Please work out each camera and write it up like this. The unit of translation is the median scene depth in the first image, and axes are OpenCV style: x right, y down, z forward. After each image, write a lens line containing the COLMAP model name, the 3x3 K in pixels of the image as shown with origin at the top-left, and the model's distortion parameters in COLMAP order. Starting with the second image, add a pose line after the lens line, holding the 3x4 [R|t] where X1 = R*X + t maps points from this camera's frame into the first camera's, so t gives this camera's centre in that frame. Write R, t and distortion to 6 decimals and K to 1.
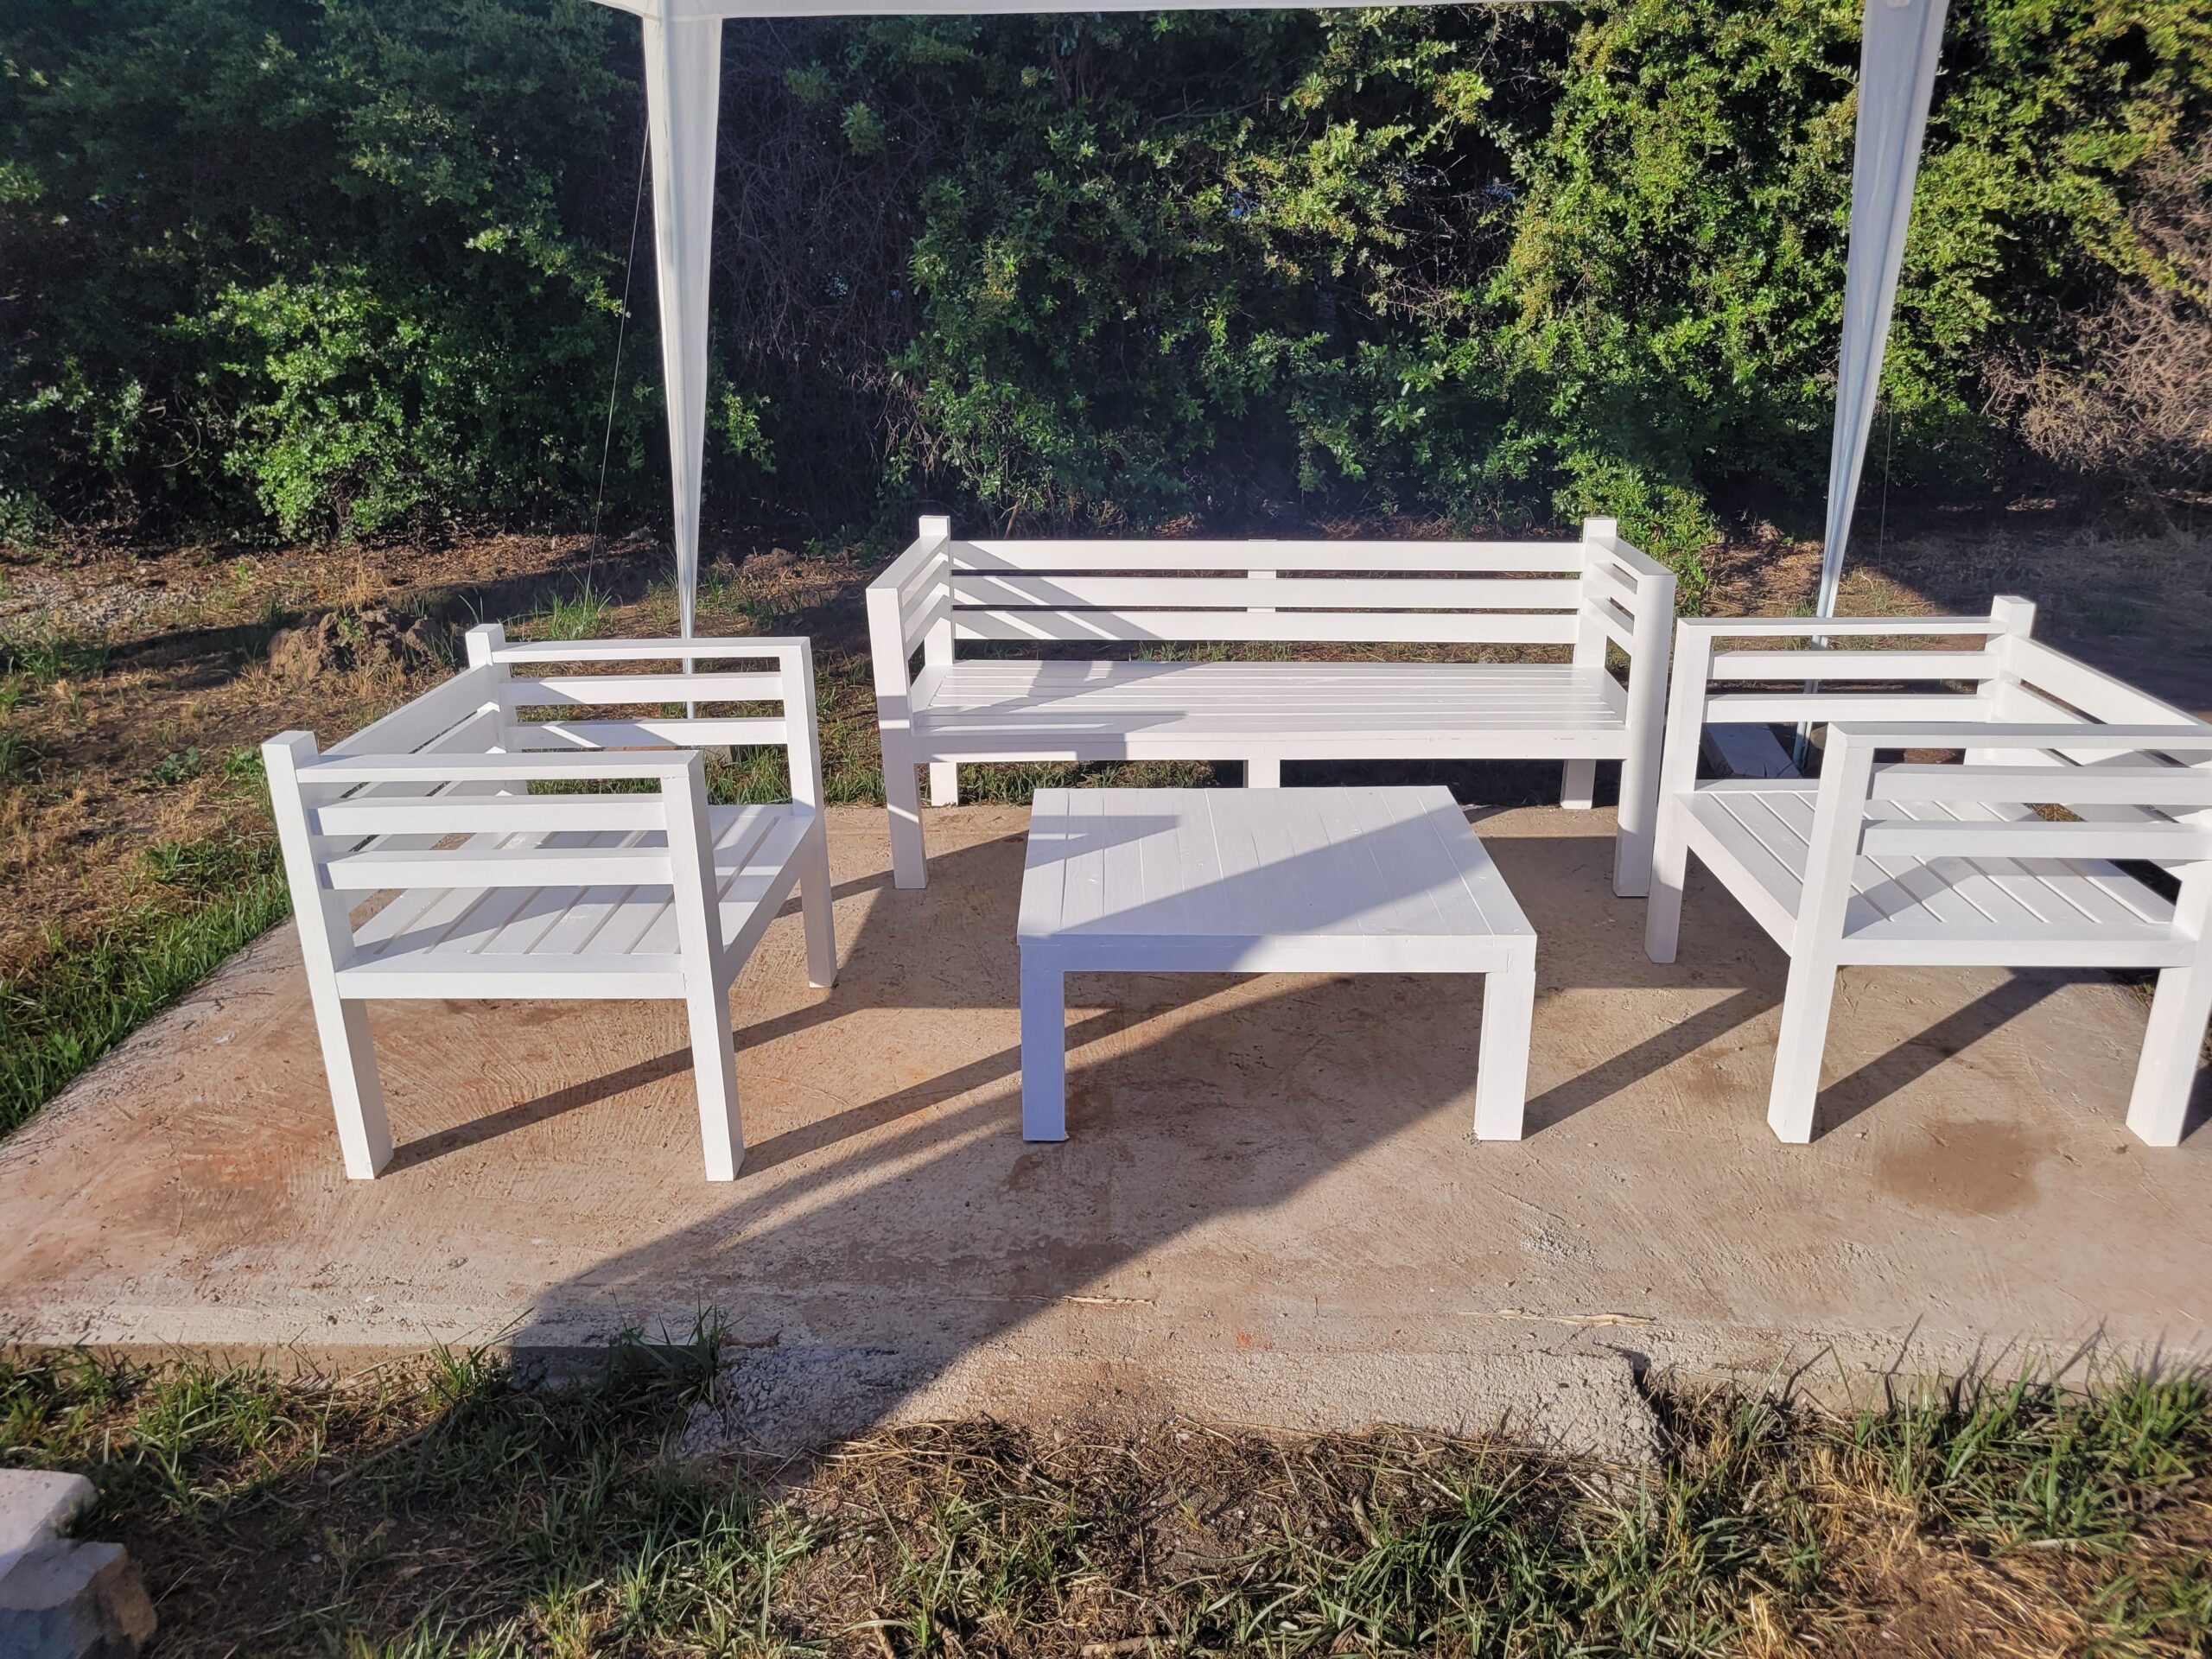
lens RADIAL K [[1656.5, 0, 1091.6], [0, 1656.5, 817.5], [0, 0, 1]] dist [0.054381, -0.048485]
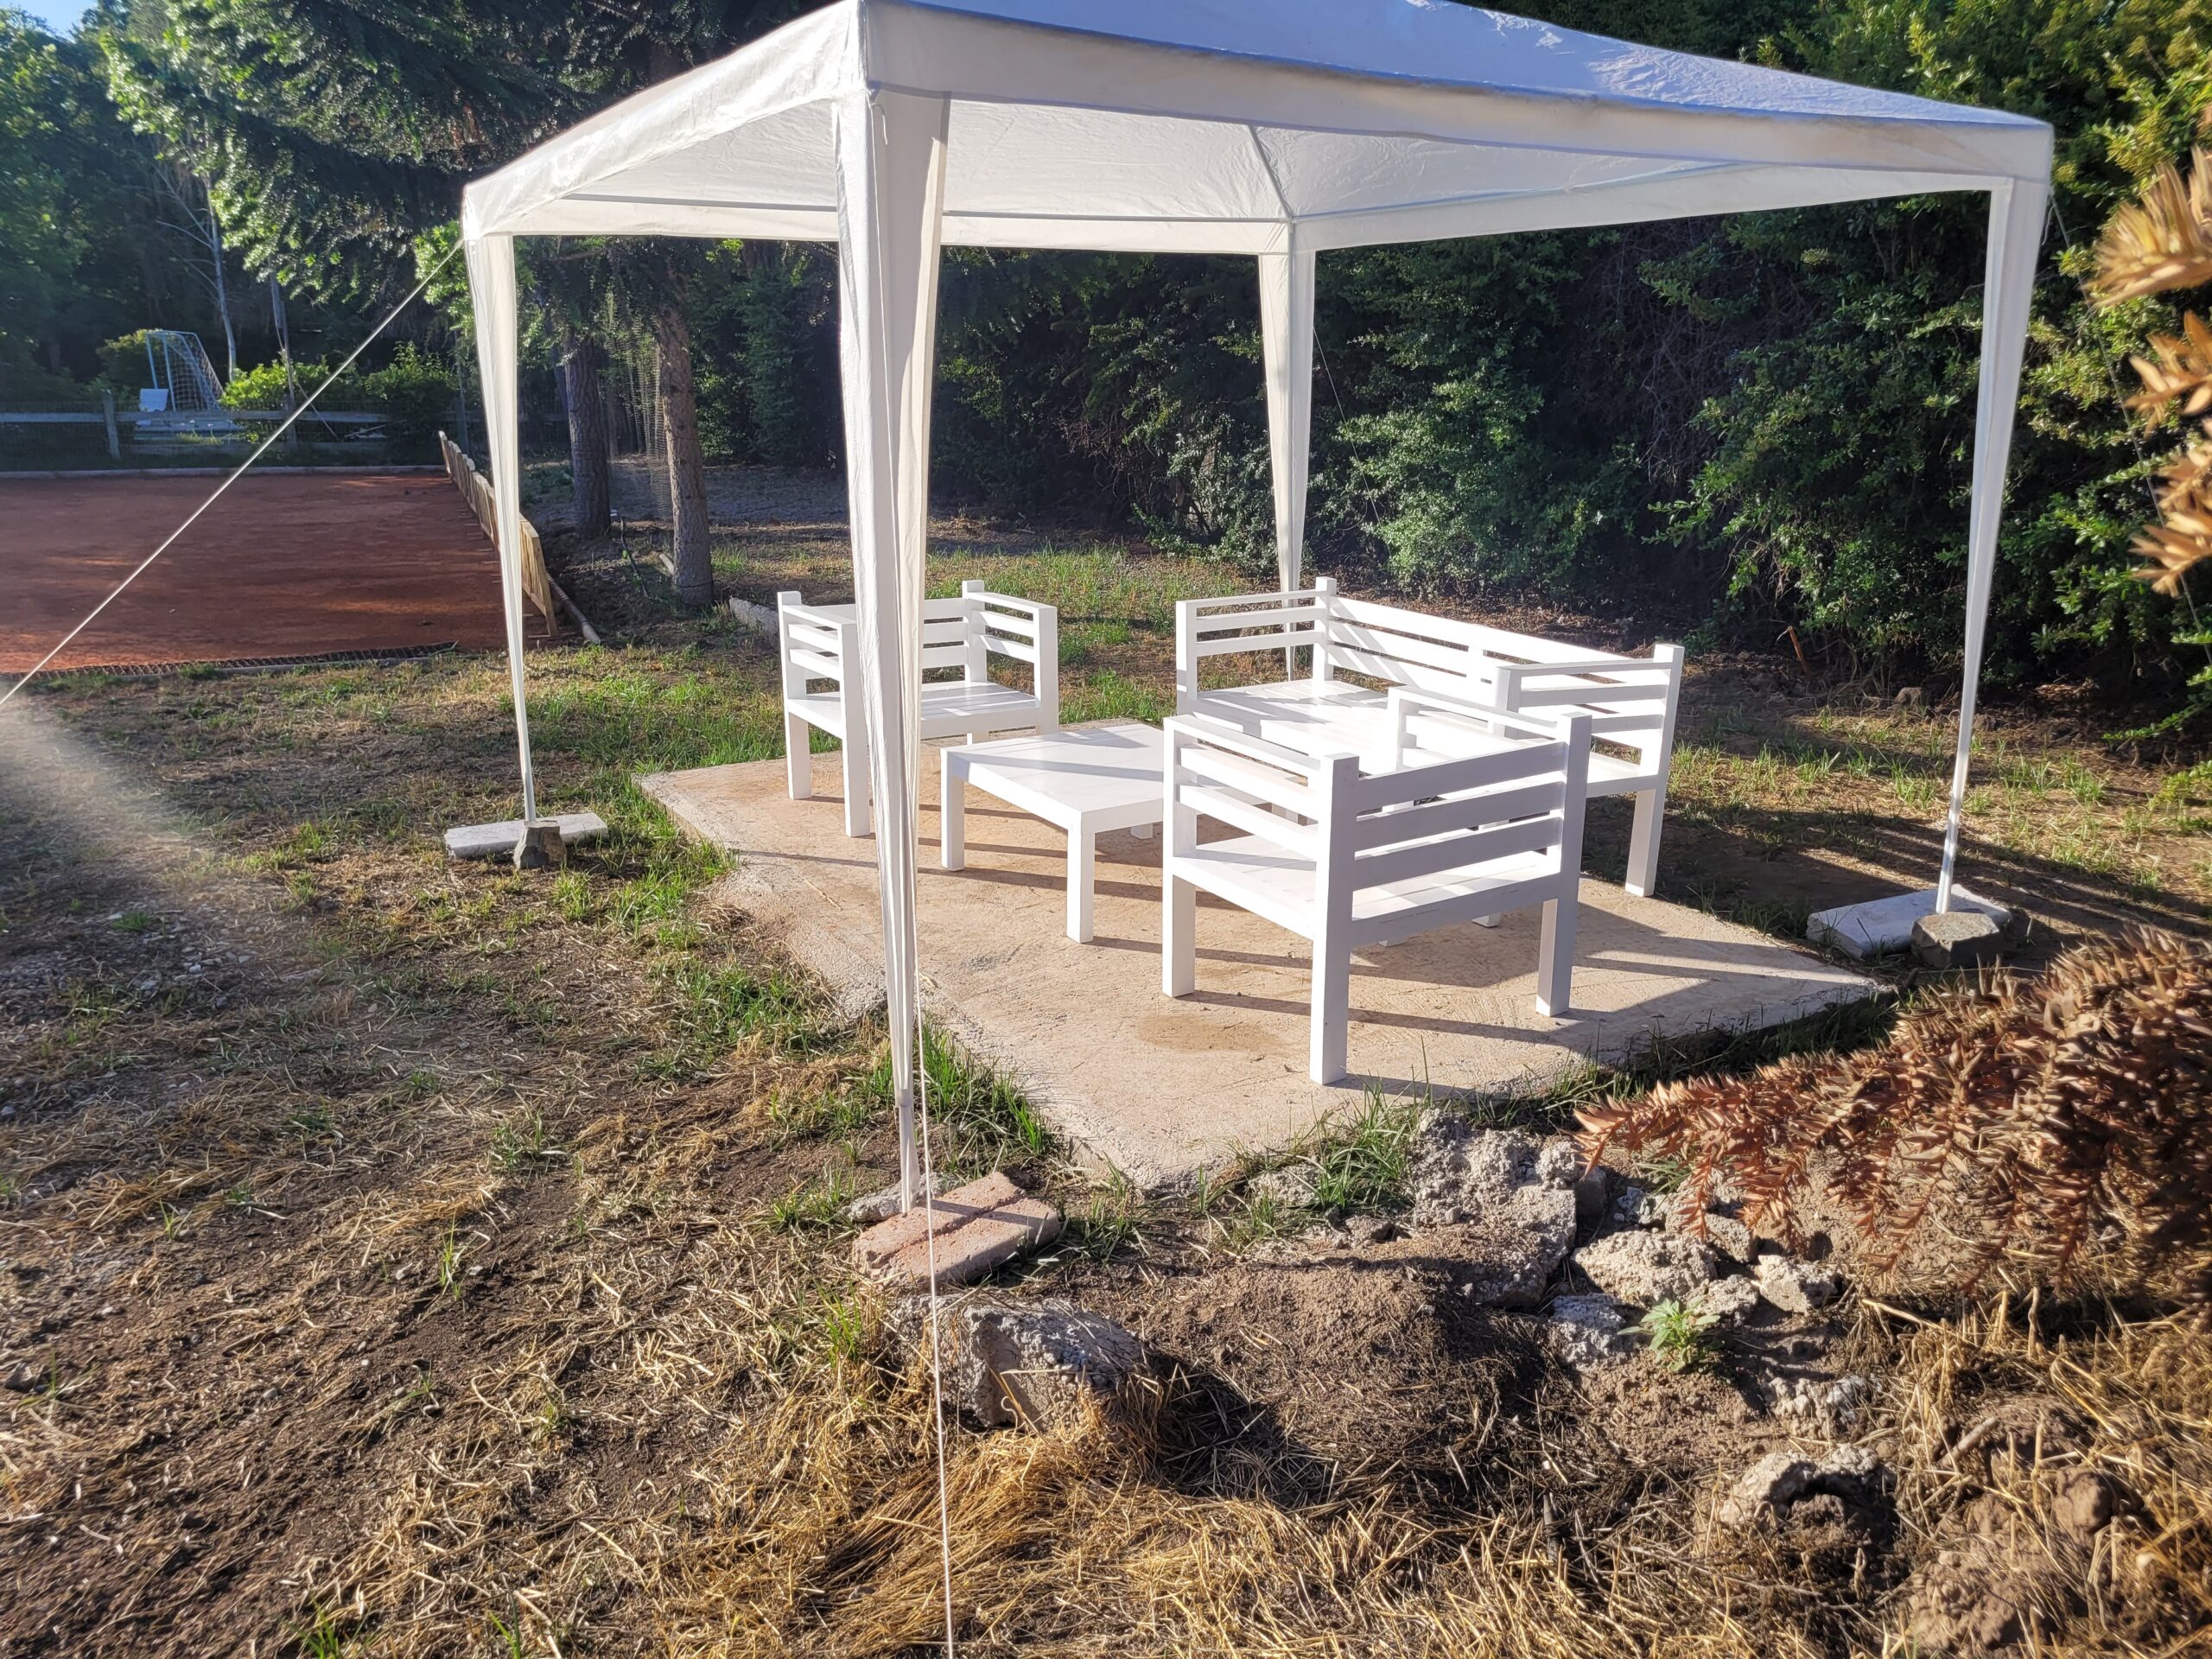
lens RADIAL K [[1656.5, 0, 1119.3], [0, 1656.5, 820.5], [0, 0, 1]] dist [0.054381, -0.048485]
pose [[0.561496, 0.241701, -0.791393, 0.896856], [-0.296090, 0.951753, 0.080601, -0.036540], [0.772692, 0.189066, 0.605971, 0.012063]]
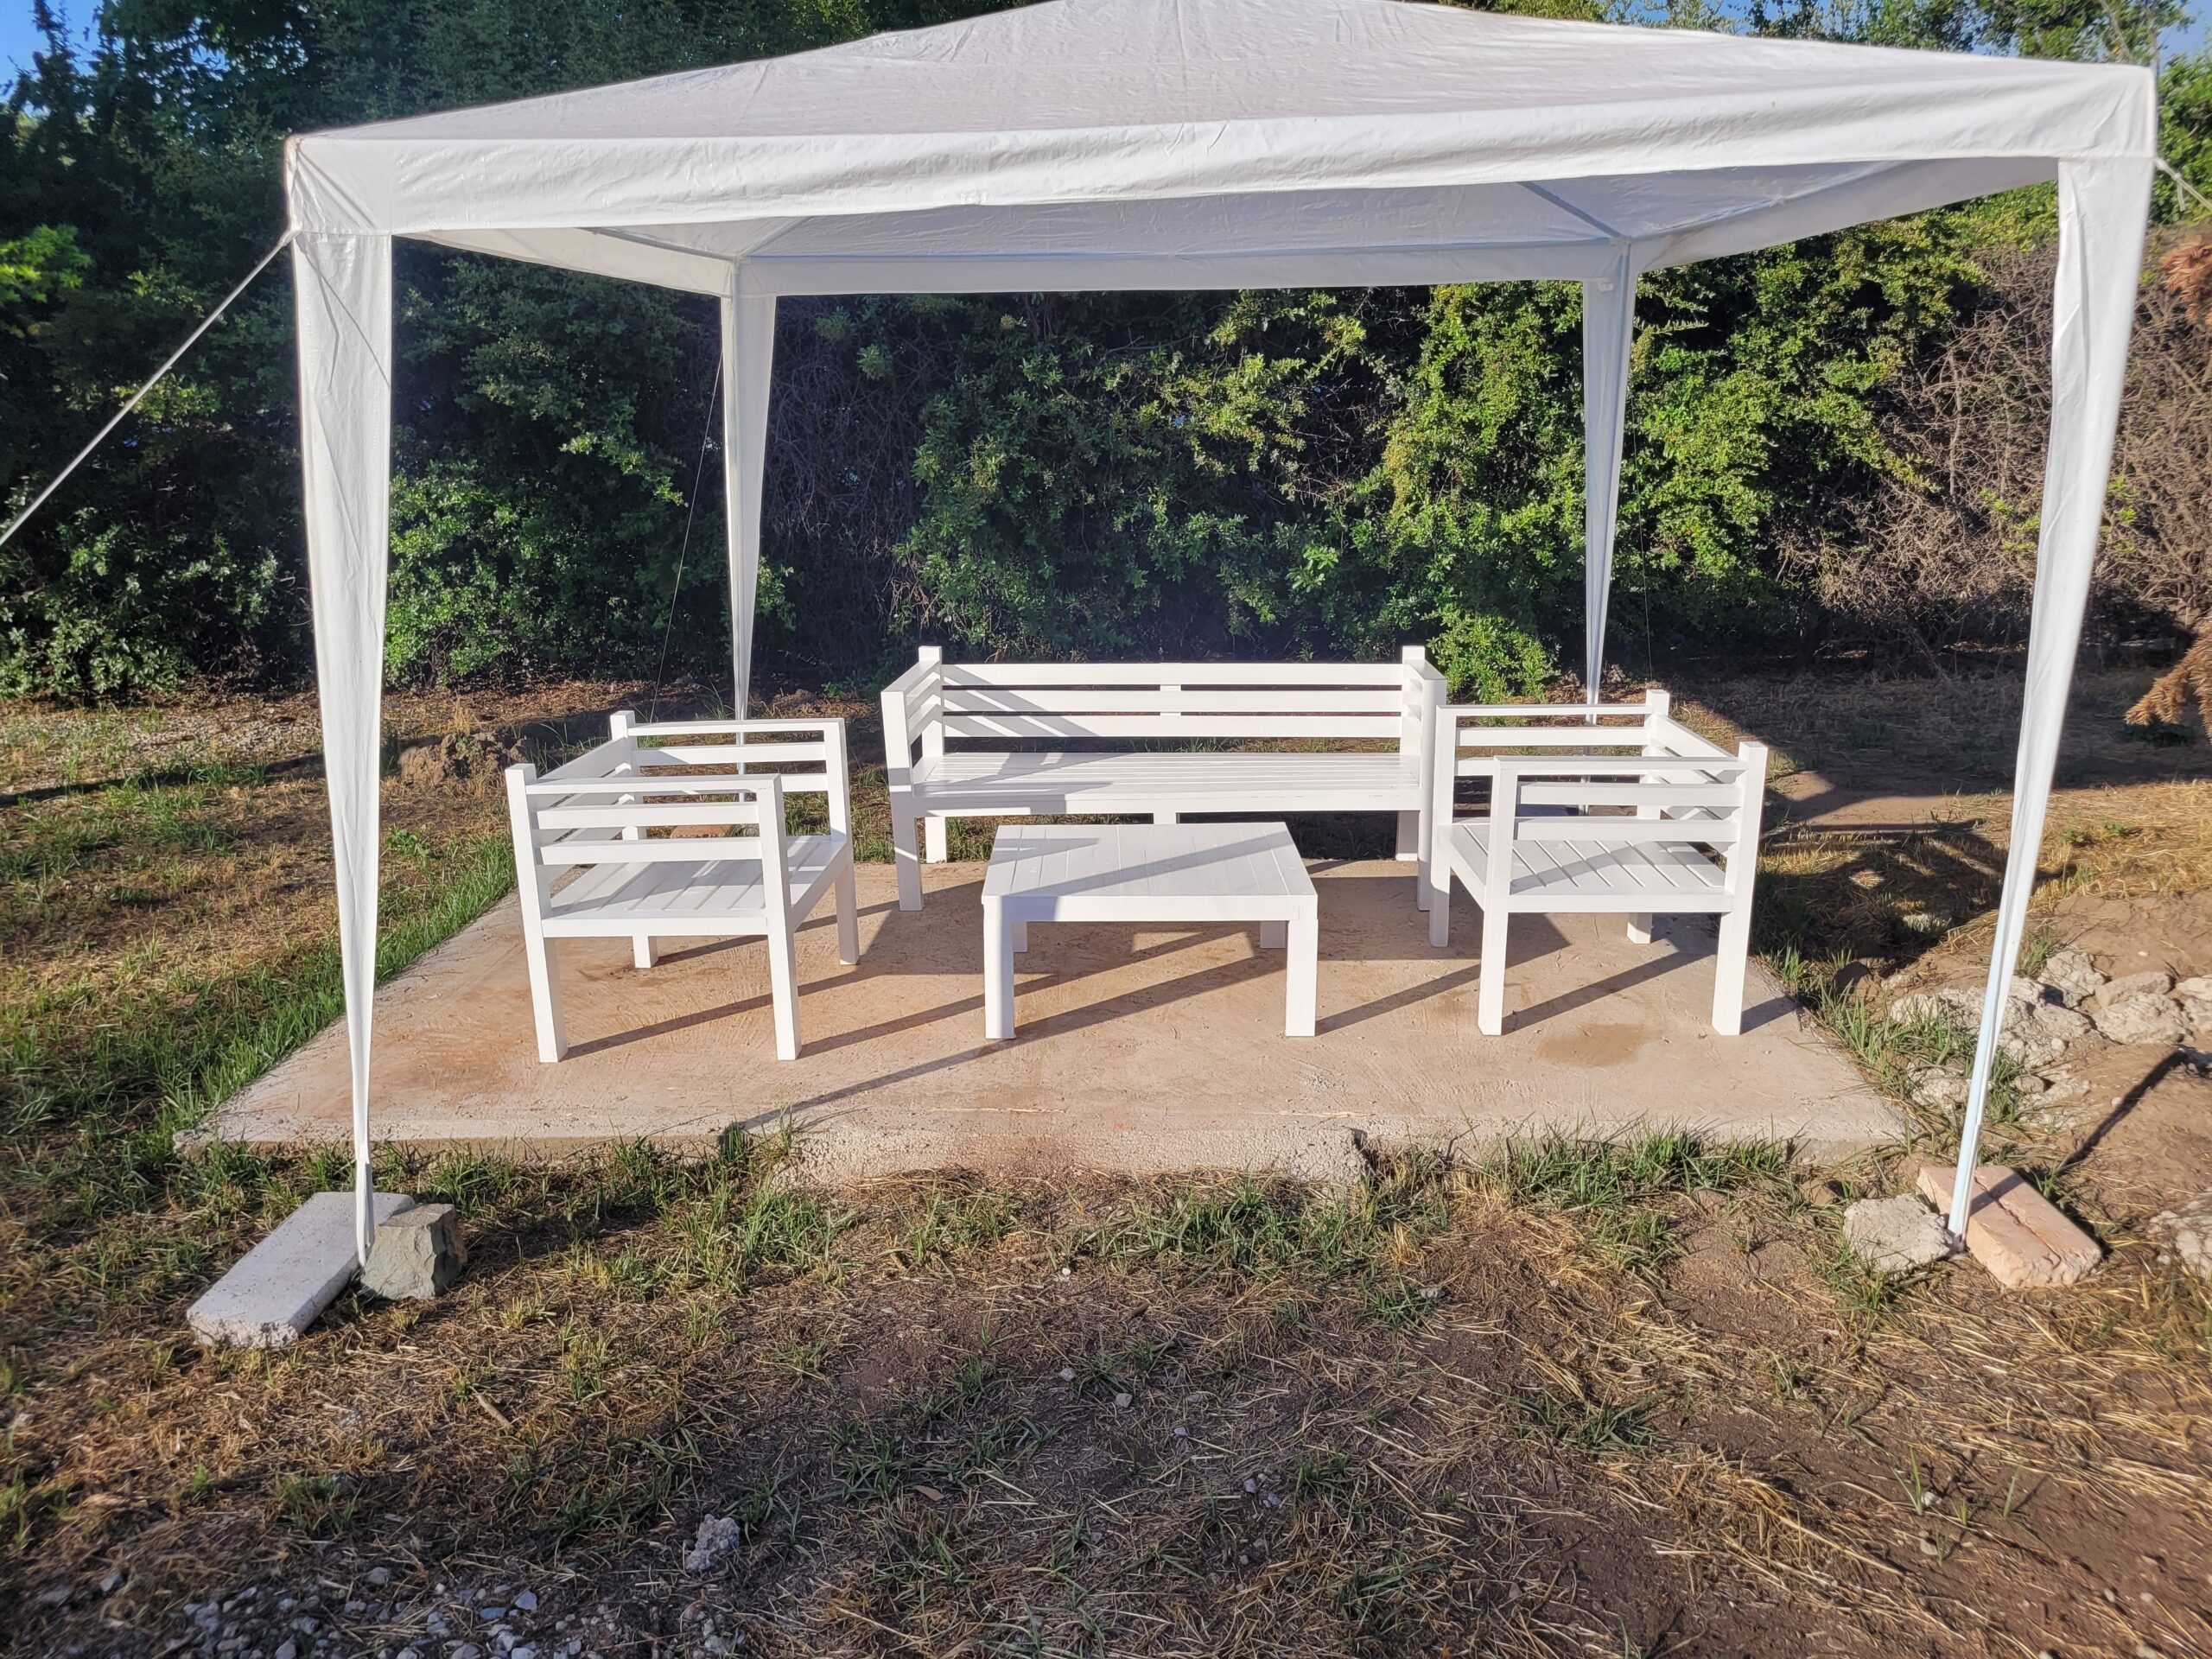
lens RADIAL K [[1656.5, 0, 1116.9], [0, 1656.5, 837.4], [0, 0, 1]] dist [0.054381, -0.048485]
pose [[0.999848, -0.004821, 0.016759, 0.031031], [0.006324, 0.995848, -0.090809, 0.087650], [-0.016252, 0.090901, 0.995727, -0.305106]]
